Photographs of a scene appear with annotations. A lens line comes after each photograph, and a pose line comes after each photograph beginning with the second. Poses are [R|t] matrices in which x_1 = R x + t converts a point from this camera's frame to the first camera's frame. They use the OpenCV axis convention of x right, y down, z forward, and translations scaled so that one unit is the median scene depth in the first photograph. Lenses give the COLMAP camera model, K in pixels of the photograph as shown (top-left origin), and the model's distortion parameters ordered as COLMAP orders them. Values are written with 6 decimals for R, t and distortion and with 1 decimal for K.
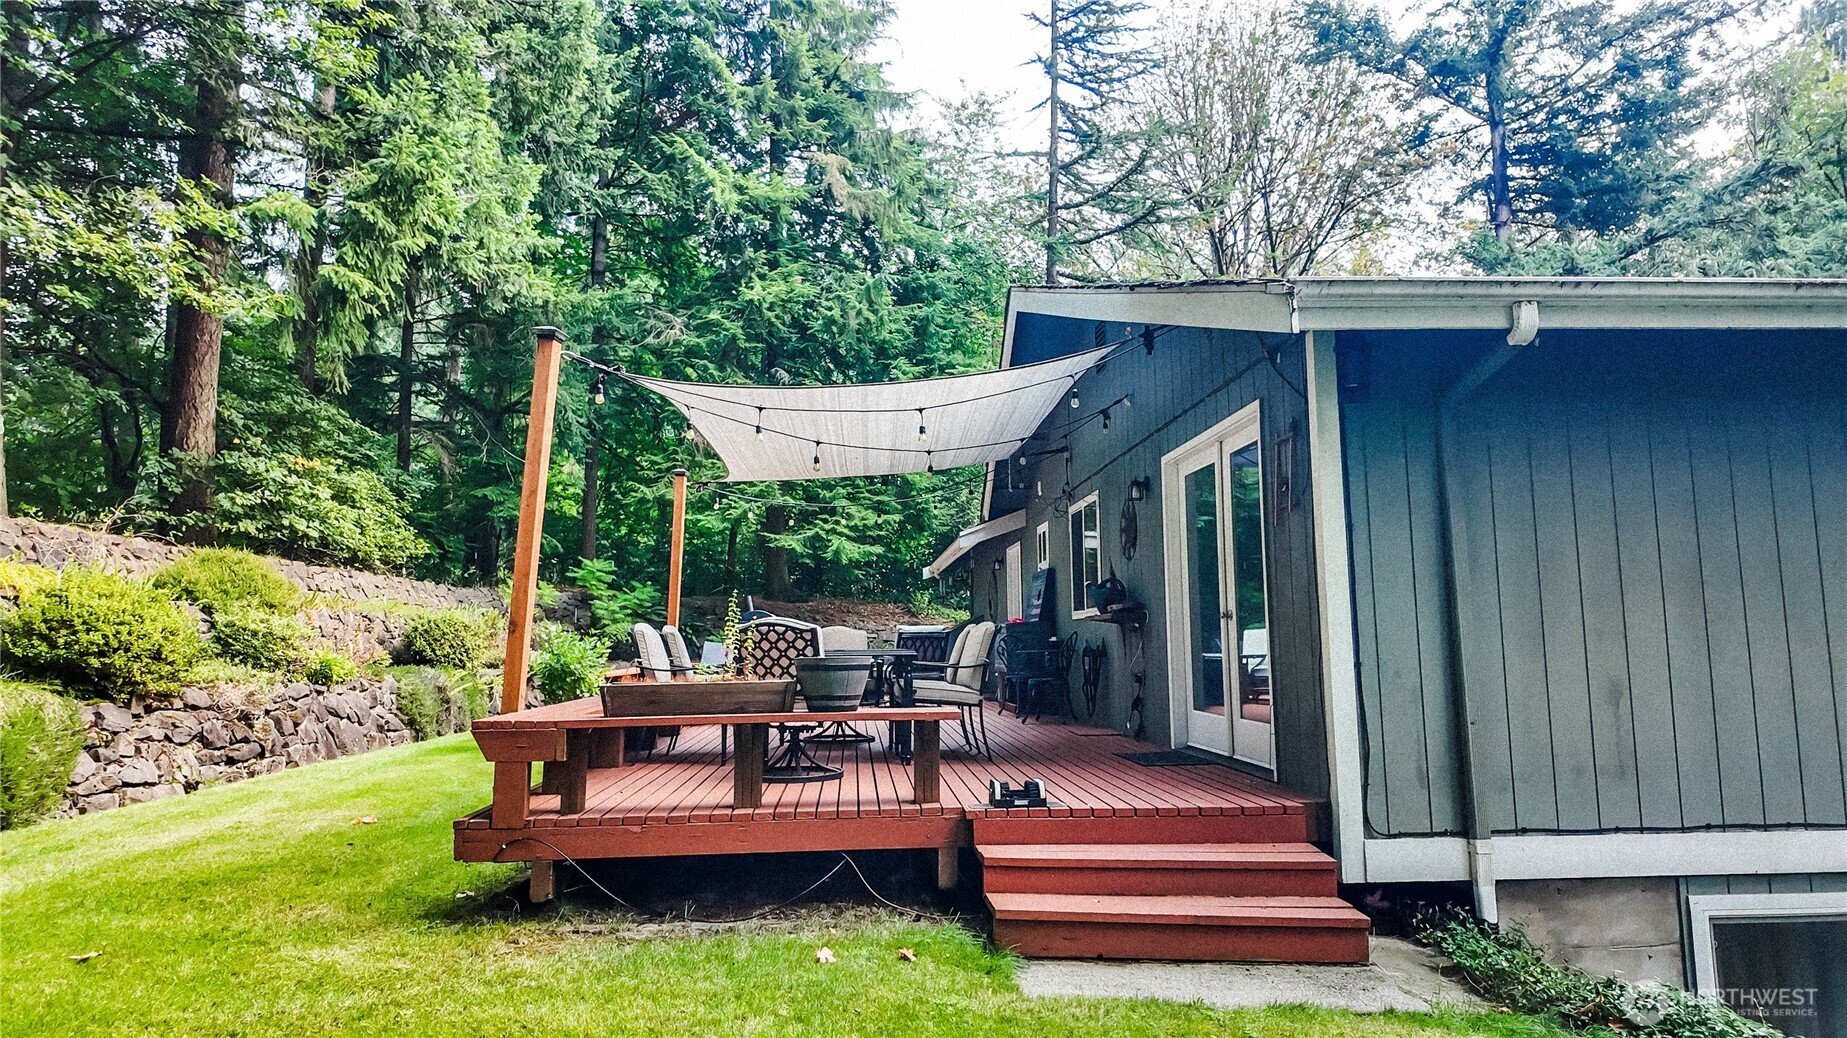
lens RADIAL K [[1061.9, 0, 917.7], [0, 1061.9, 509.9], [0, 0, 1]] dist [0.052376, -0.055338]
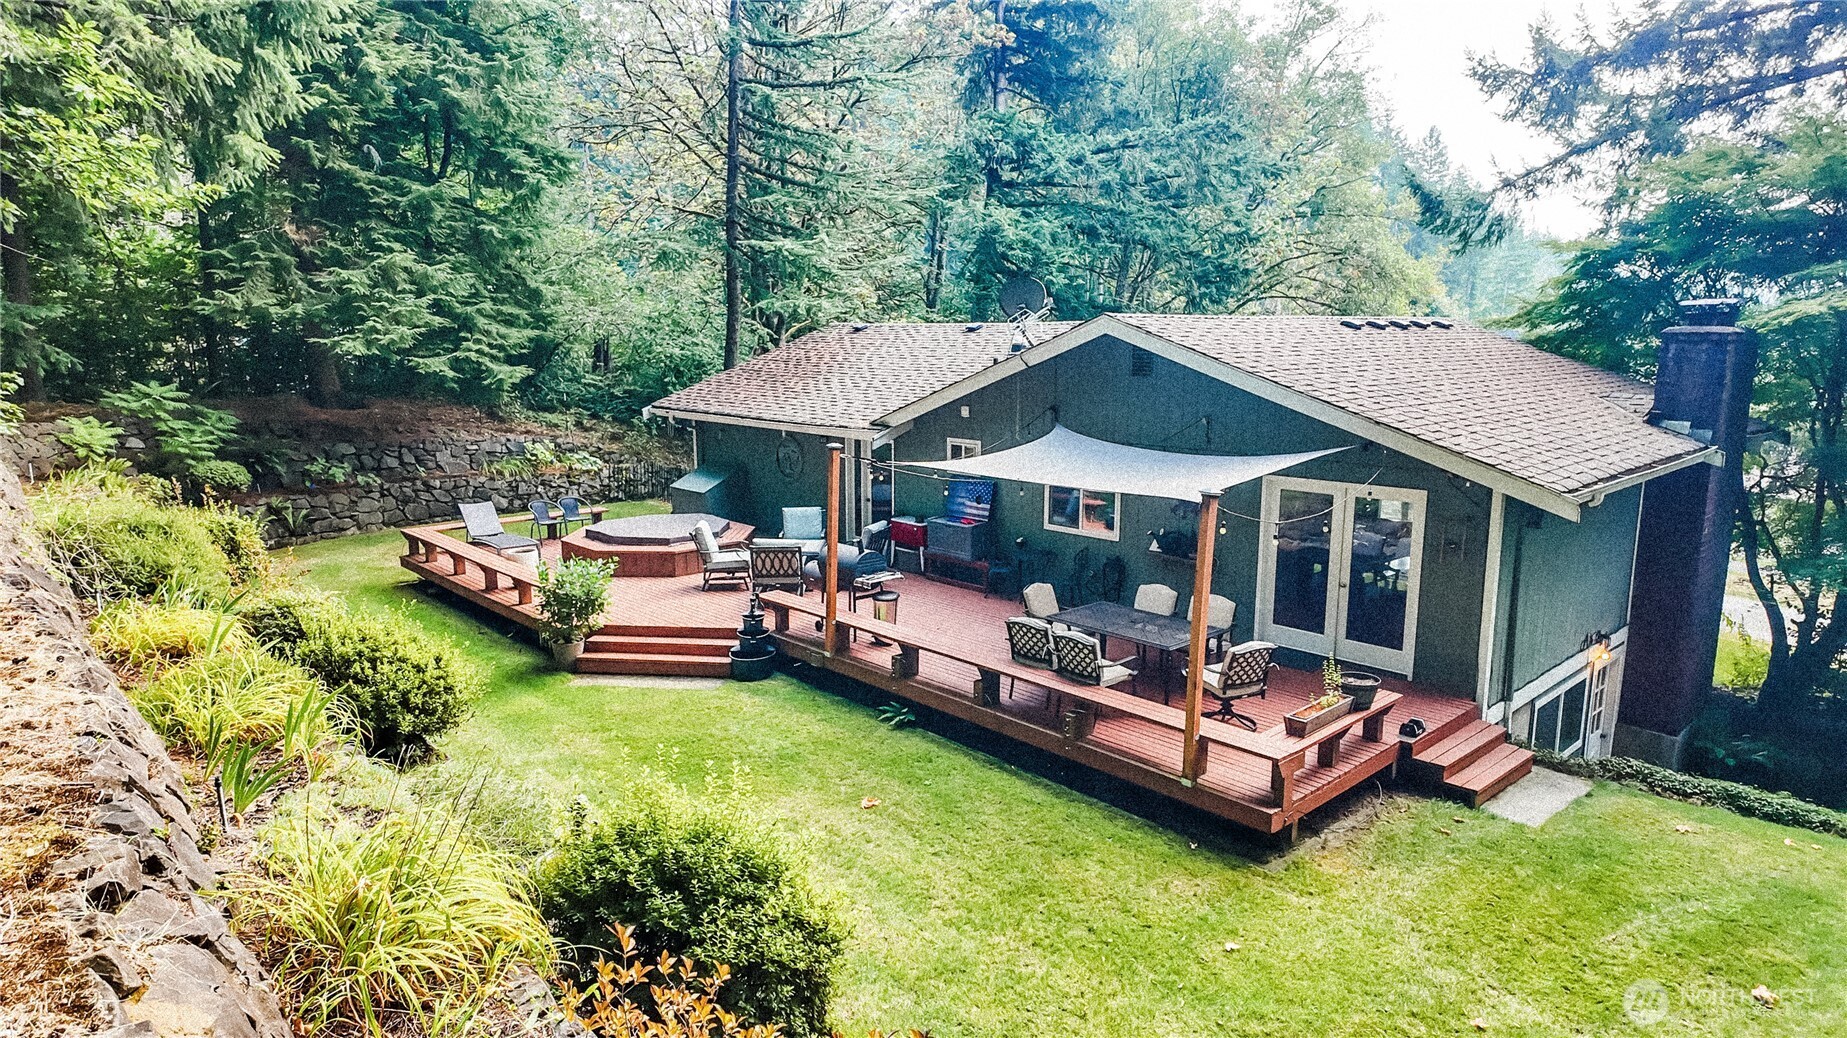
lens RADIAL K [[1059.5, 0, 923.5], [0, 1059.5, 519.0], [0, 0, 1]] dist [-0.001512, -0.000728]
pose [[0.777530, -0.099758, 0.620883, -0.383101], [-0.083865, 0.962068, 0.259600, -0.117412], [-0.623229, -0.253917, 0.739670, 0.039297]]
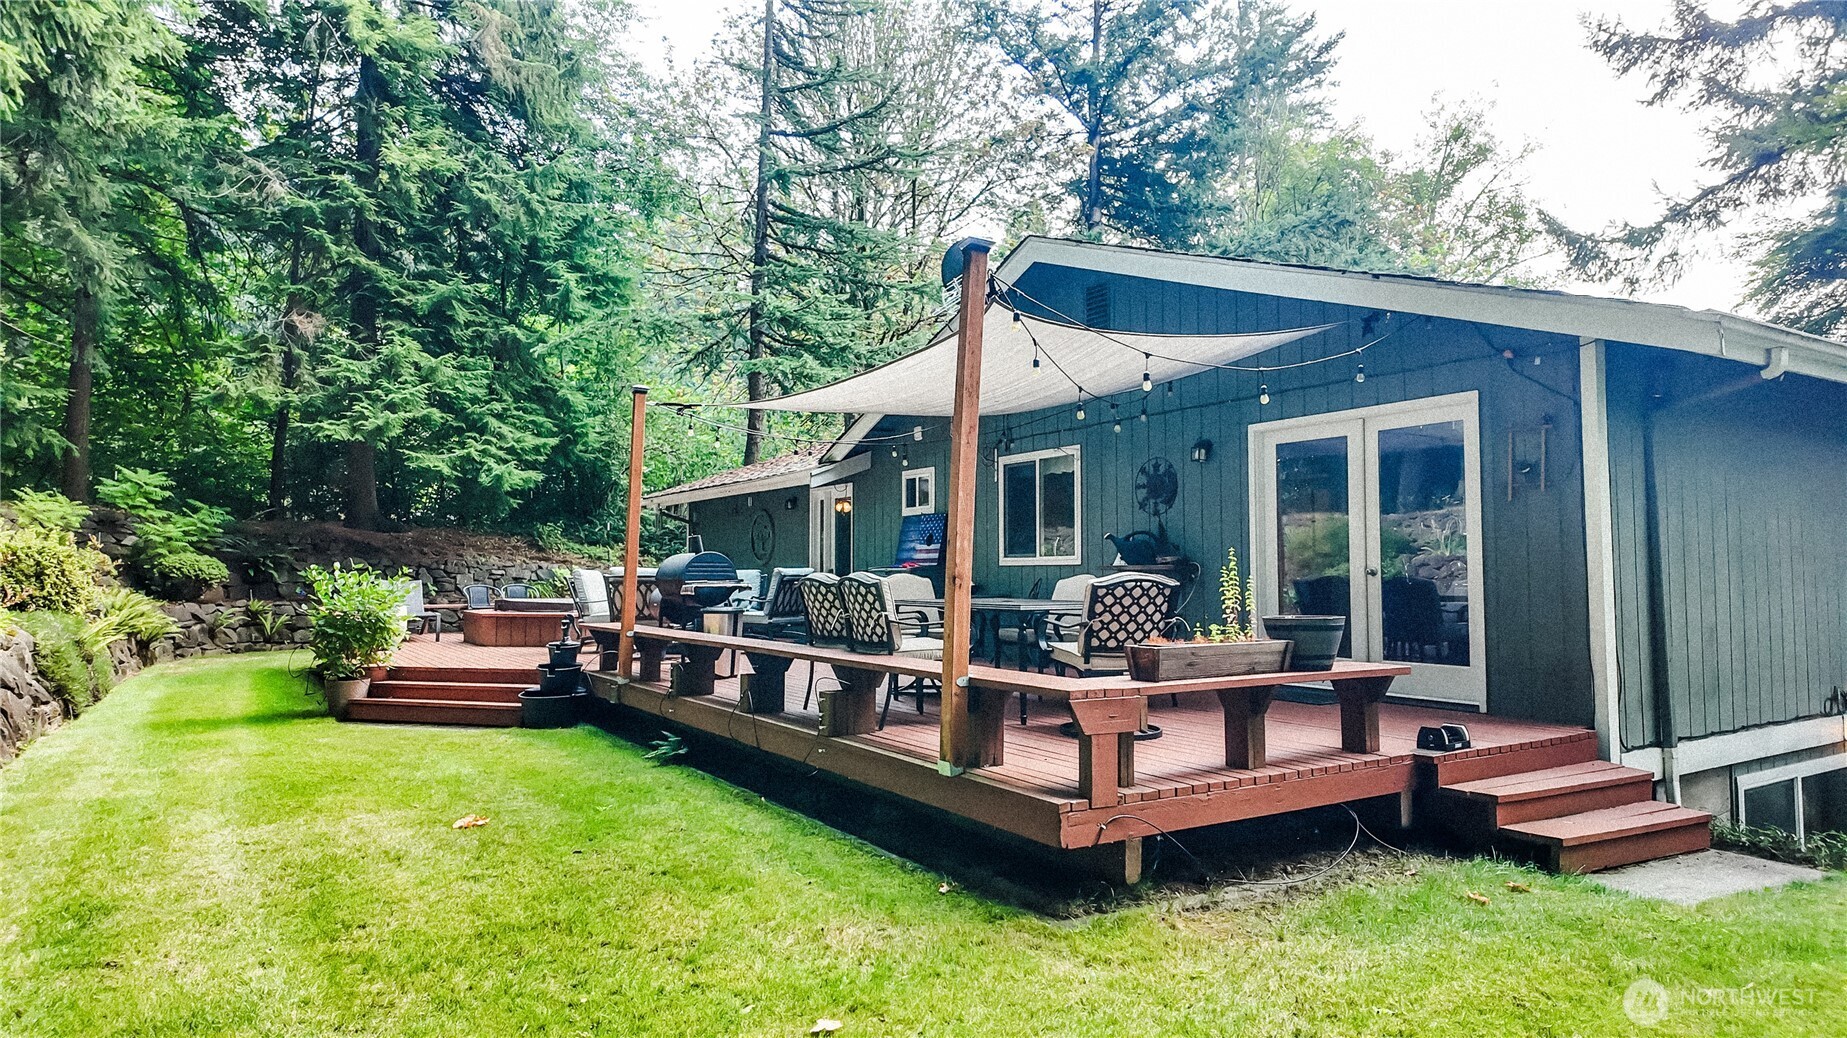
lens RADIAL K [[1061.9, 0, 917.7], [0, 1061.9, 509.9], [0, 0, 1]] dist [0.052376, -0.055338]
pose [[0.878761, 0.035461, 0.475942, -0.191677], [-0.065489, 0.996762, 0.046650, 0.002987], [-0.472747, -0.072163, 0.878239, 0.061457]]
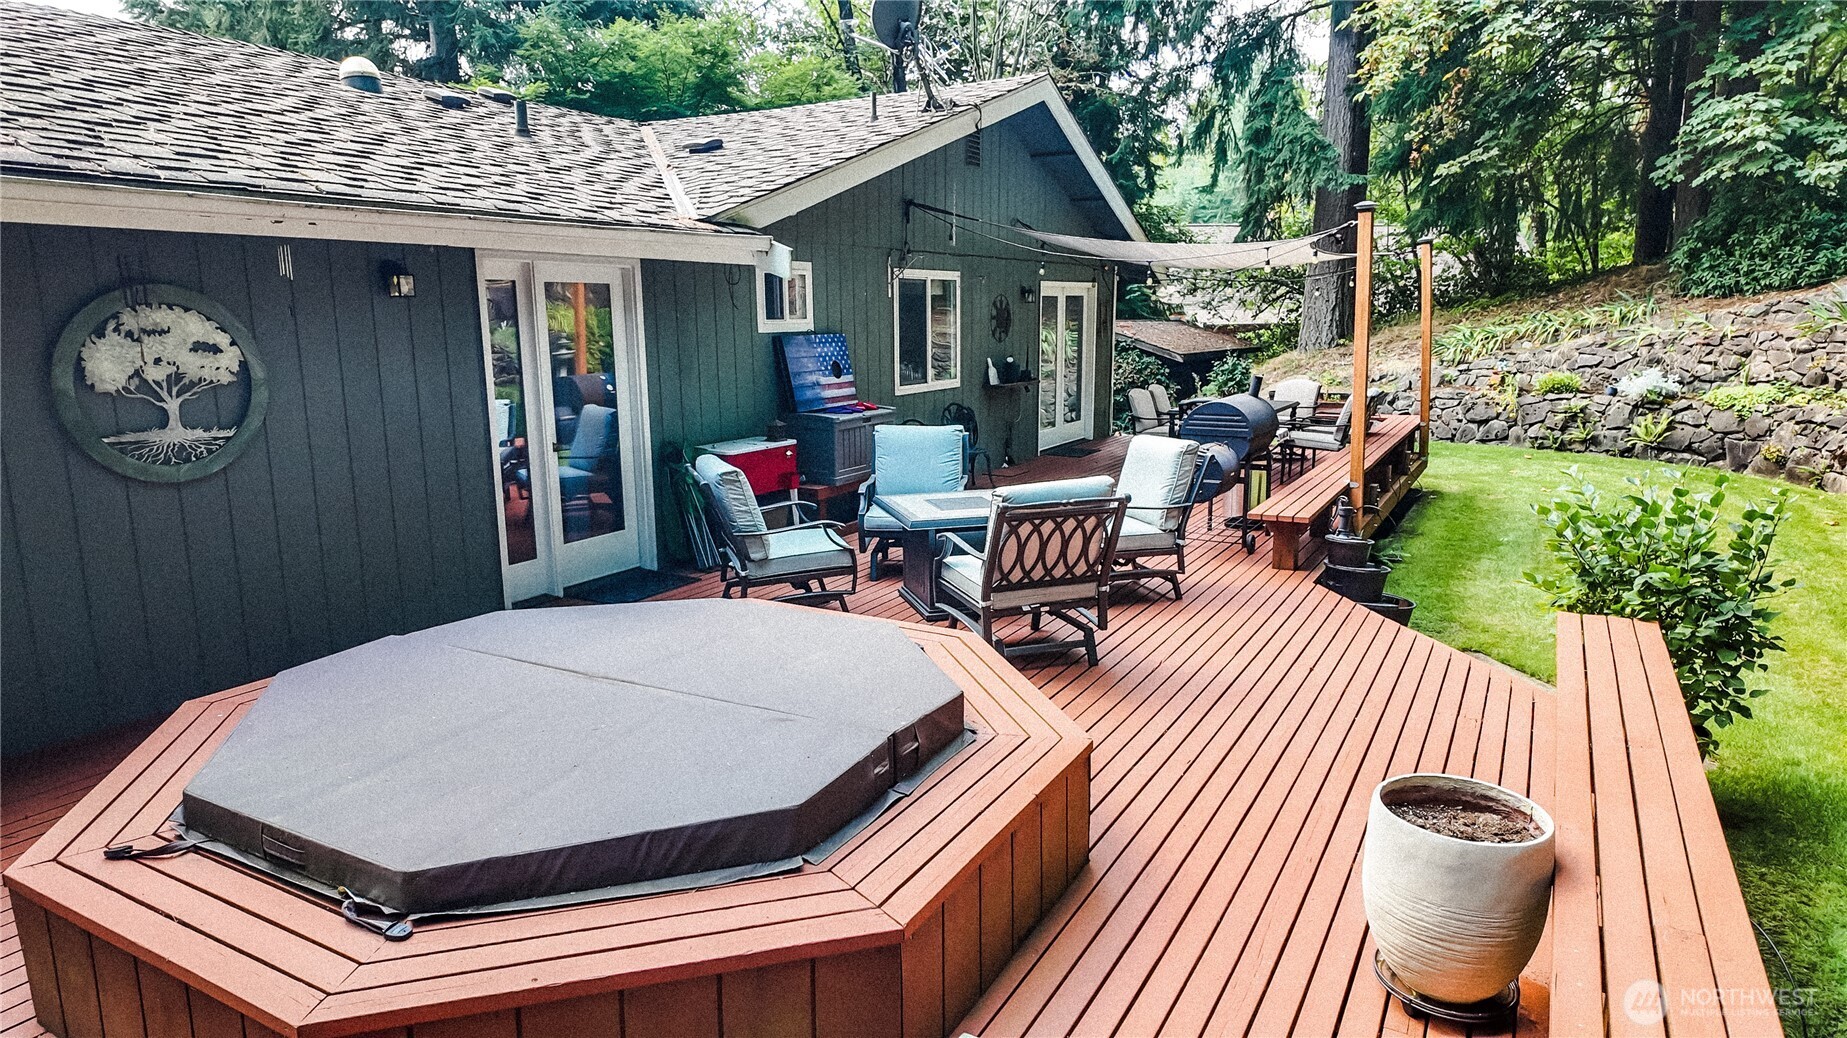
lens RADIAL K [[1091.4, 0, 925.5], [0, 1091.4, 487.5], [0, 0, 1]] dist [0.051962, -0.049599]
pose [[-0.836781, -0.073453, 0.542589, -0.175921], [-0.054263, 0.997207, 0.051313, 0.060356], [-0.544842, 0.013496, -0.838430, 0.806625]]
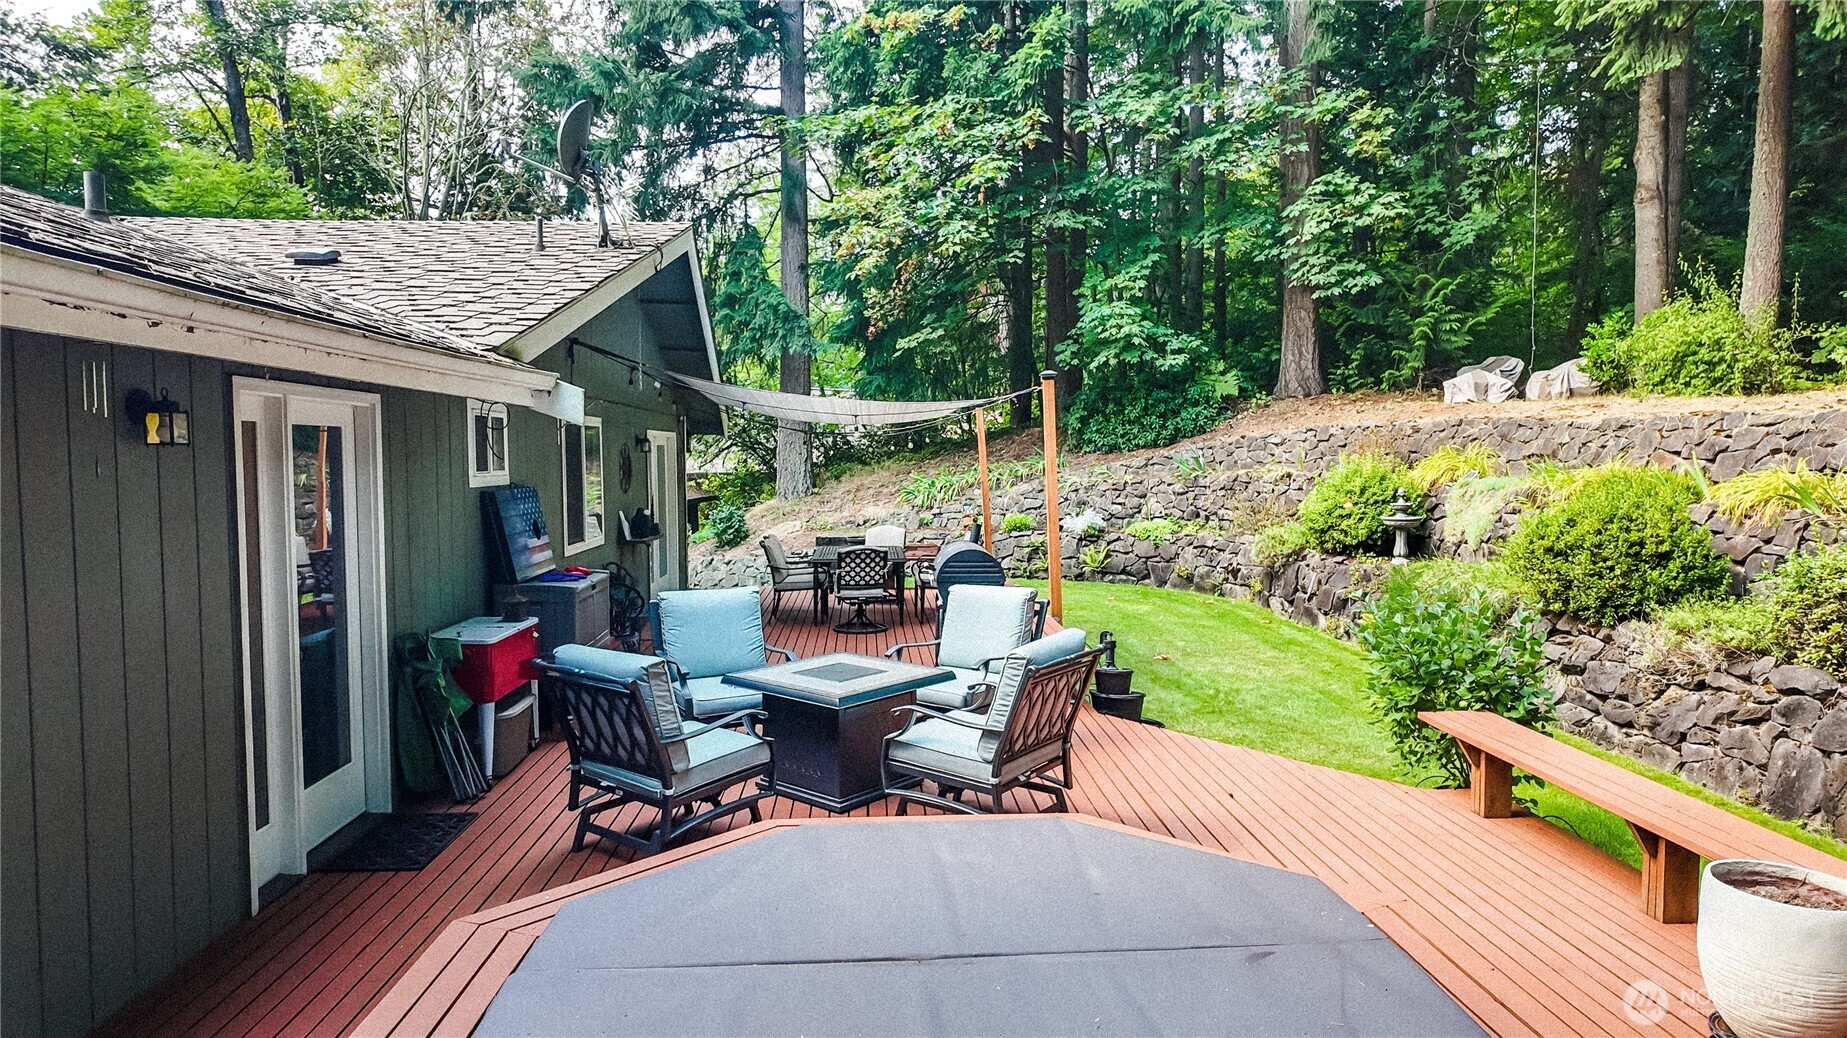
lens RADIAL K [[1061.9, 0, 917.7], [0, 1061.9, 509.9], [0, 0, 1]] dist [0.052376, -0.055338]
pose [[-0.999812, 0.011161, 0.015836, -0.057755], [0.009935, 0.997095, -0.075512, 0.059344], [-0.016632, -0.075341, -0.997019, 0.813310]]
